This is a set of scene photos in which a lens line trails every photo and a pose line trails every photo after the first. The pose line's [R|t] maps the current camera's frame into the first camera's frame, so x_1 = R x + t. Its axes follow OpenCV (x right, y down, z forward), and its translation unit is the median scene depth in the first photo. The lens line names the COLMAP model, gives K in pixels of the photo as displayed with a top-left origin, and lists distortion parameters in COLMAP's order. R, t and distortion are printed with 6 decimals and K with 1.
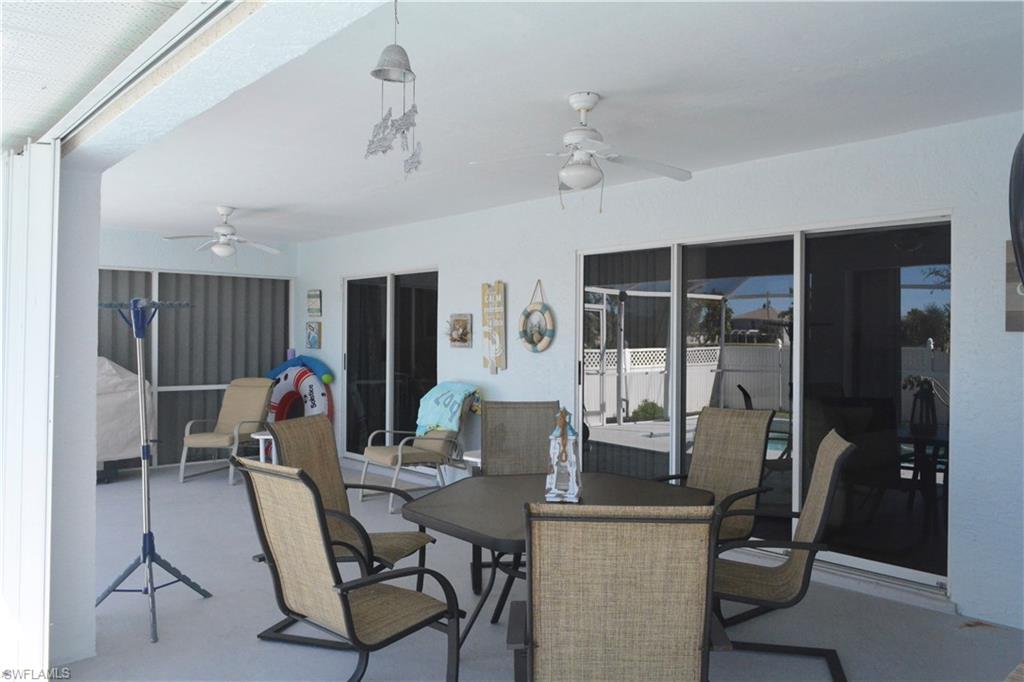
lens RADIAL K [[794.6, 0, 512.1], [0, 794.6, 338.8], [0, 0, 1]] dist [-0.013393, -0.014707]
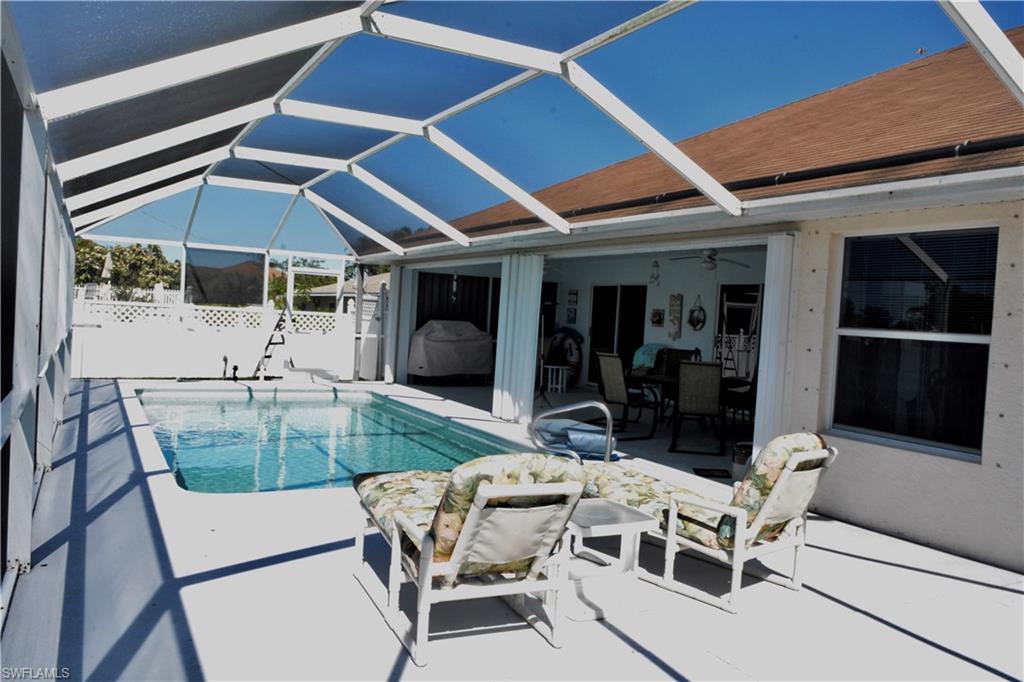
lens RADIAL K [[794.6, 0, 517.9], [0, 794.6, 343.7], [0, 0, 1]] dist [-0.013393, -0.014707]
pose [[0.973878, 0.060192, -0.218949, 0.030870], [-0.054359, 0.997990, 0.032576, 0.007923], [0.220470, -0.019823, 0.975192, -0.949773]]
